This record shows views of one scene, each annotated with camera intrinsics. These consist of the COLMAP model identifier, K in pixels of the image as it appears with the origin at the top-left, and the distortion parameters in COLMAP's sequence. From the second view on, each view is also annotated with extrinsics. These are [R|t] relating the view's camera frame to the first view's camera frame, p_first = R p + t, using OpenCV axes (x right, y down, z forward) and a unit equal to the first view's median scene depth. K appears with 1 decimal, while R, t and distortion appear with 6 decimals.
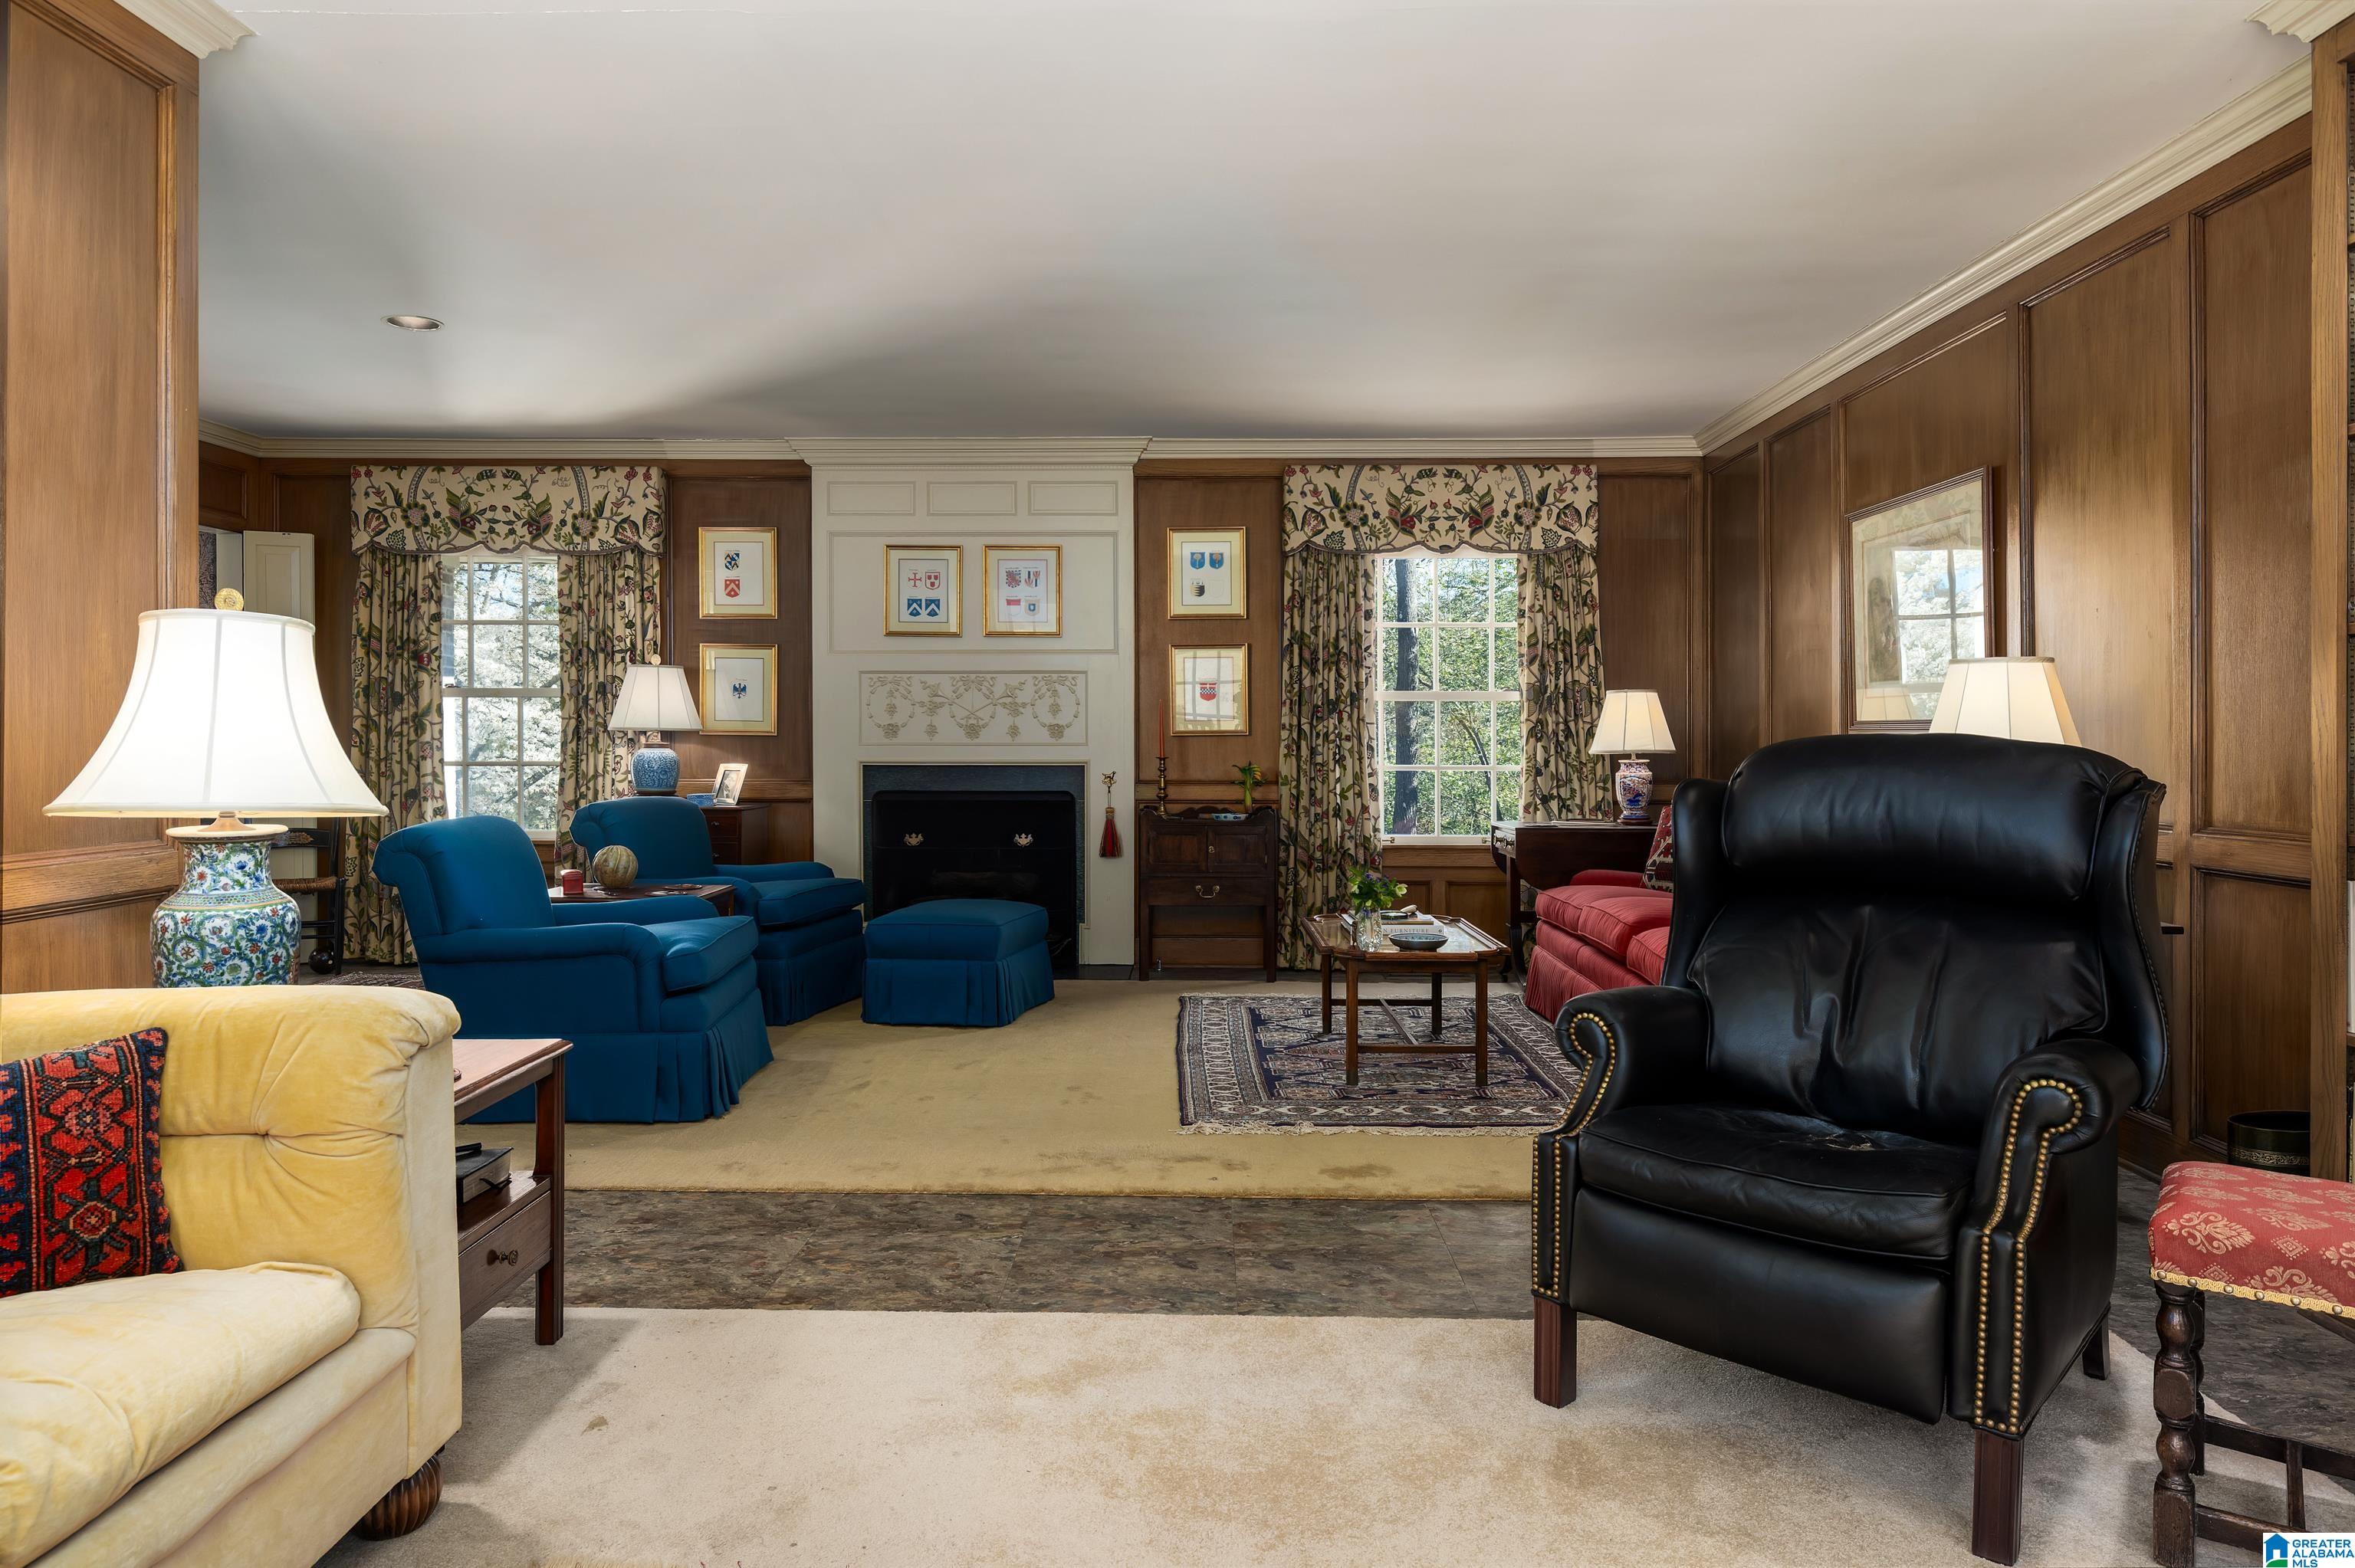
lens RADIAL K [[1434.1, 0, 1185.8], [0, 1434.1, 723.2], [0, 0, 1]] dist [0.003450, 0.000745]
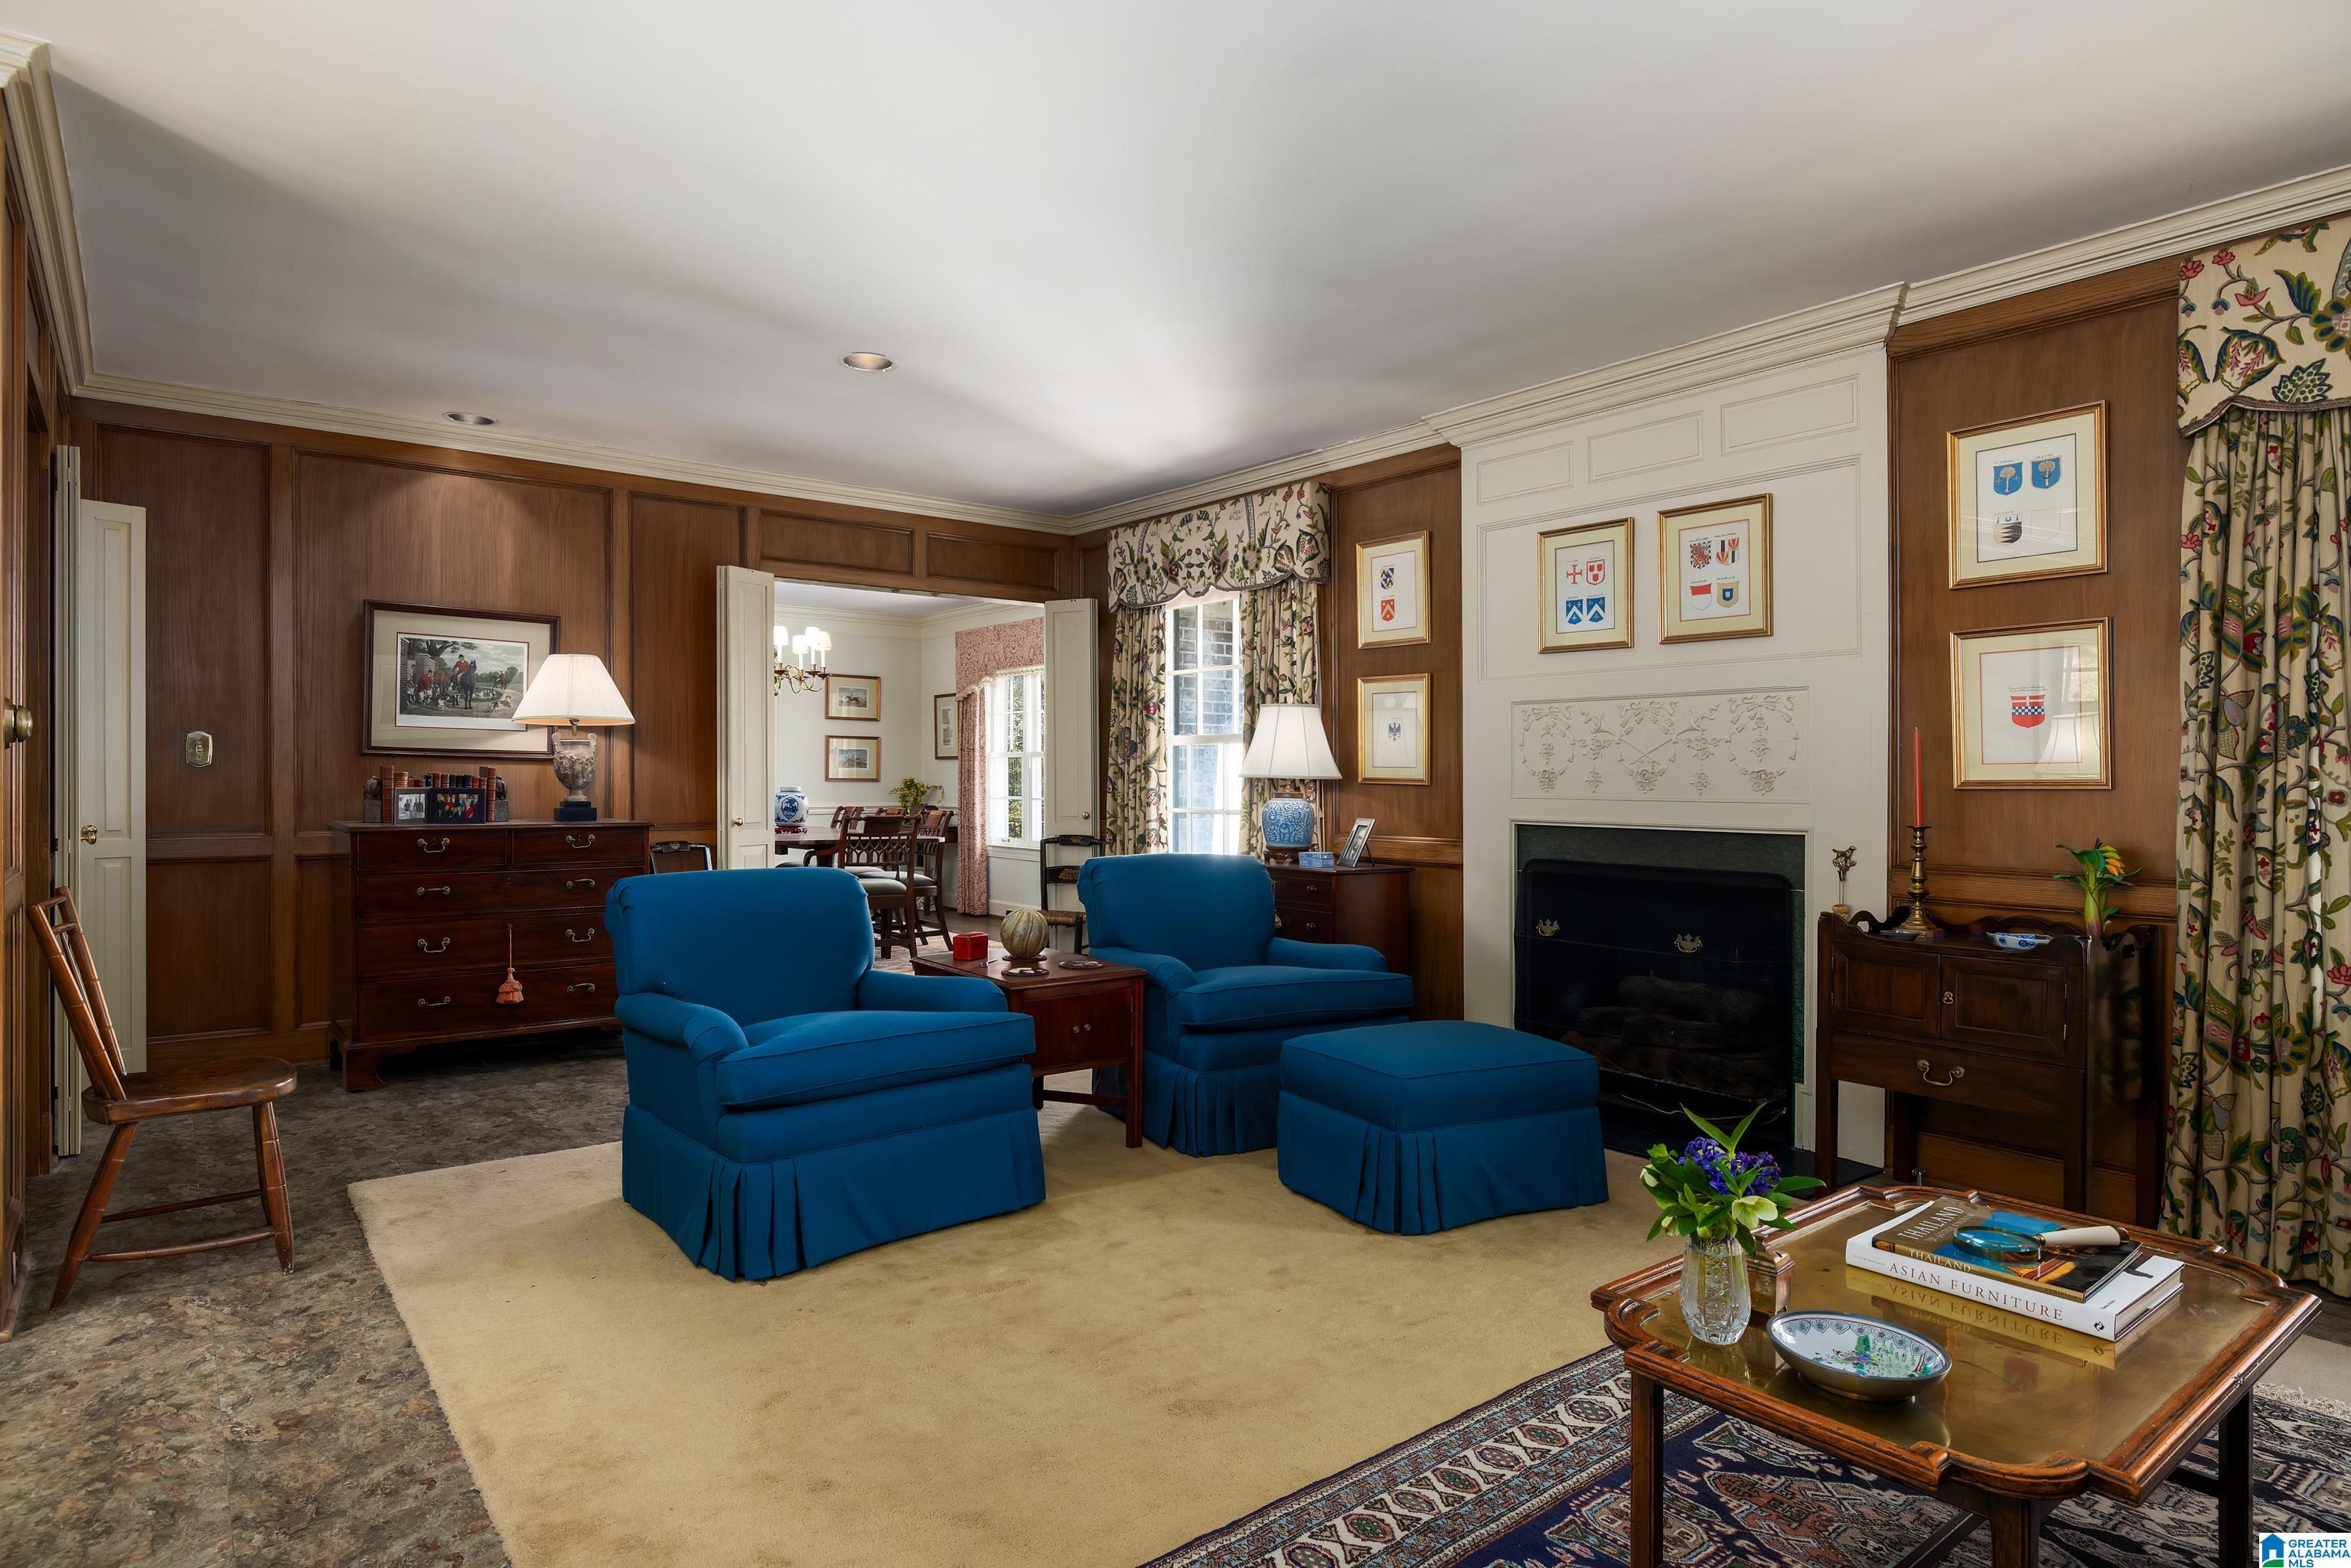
lens RADIAL K [[1285.4, 0, 1166.7], [0, 1285.4, 780.2], [0, 0, 1]] dist [-0.005053, -0.001604]
pose [[0.628494, 0.004017, -0.777804, 0.194229], [-0.003465, 0.999991, 0.002364, 0.004589], [0.777807, 0.001209, 0.628502, 0.429845]]
